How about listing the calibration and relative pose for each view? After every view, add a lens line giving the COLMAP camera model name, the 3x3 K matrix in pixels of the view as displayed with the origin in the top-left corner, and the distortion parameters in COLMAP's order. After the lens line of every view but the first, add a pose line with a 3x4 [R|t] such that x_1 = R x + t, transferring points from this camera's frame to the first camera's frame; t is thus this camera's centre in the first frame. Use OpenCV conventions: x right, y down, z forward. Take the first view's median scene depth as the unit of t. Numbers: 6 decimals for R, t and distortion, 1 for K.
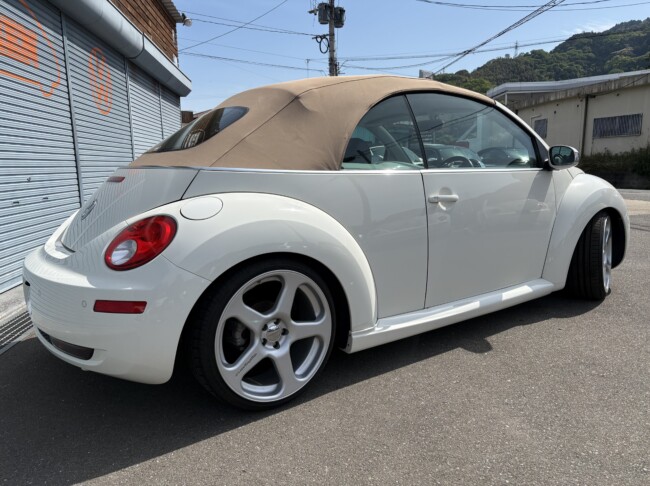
lens RADIAL K [[498.9, 0, 325.0], [0, 498.9, 243.0], [0, 0, 1]] dist [0.025153, -0.007749]
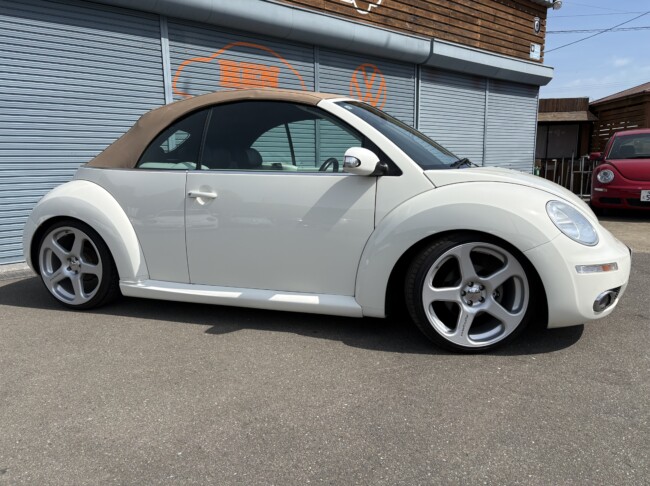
lens RADIAL K [[498.9, 0, 325.0], [0, 498.9, 243.0], [0, 0, 1]] dist [0.025153, -0.007749]
pose [[0.578432, 0.148392, -0.802120, 1.374372], [-0.131166, 0.987439, 0.088089, -0.119715], [0.805116, 0.054257, 0.590630, 0.542492]]
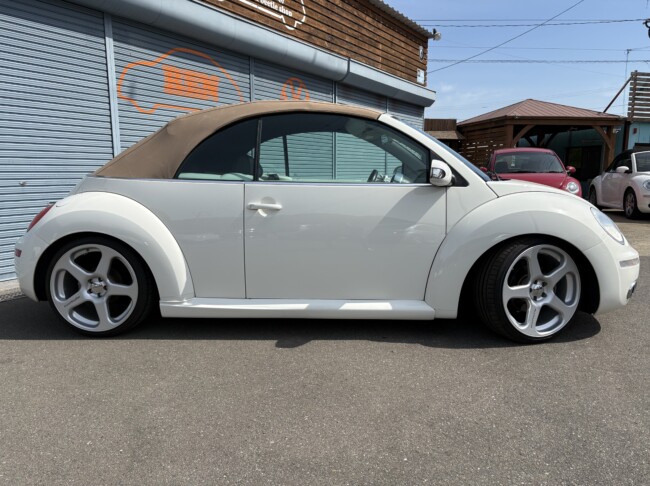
lens RADIAL K [[498.9, 0, 325.0], [0, 498.9, 243.0], [0, 0, 1]] dist [0.025153, -0.007749]
pose [[0.786932, 0.106883, -0.607712, 1.057958], [-0.112489, 0.993229, 0.029024, -0.055105], [0.606700, 0.045521, 0.793627, 0.175649]]
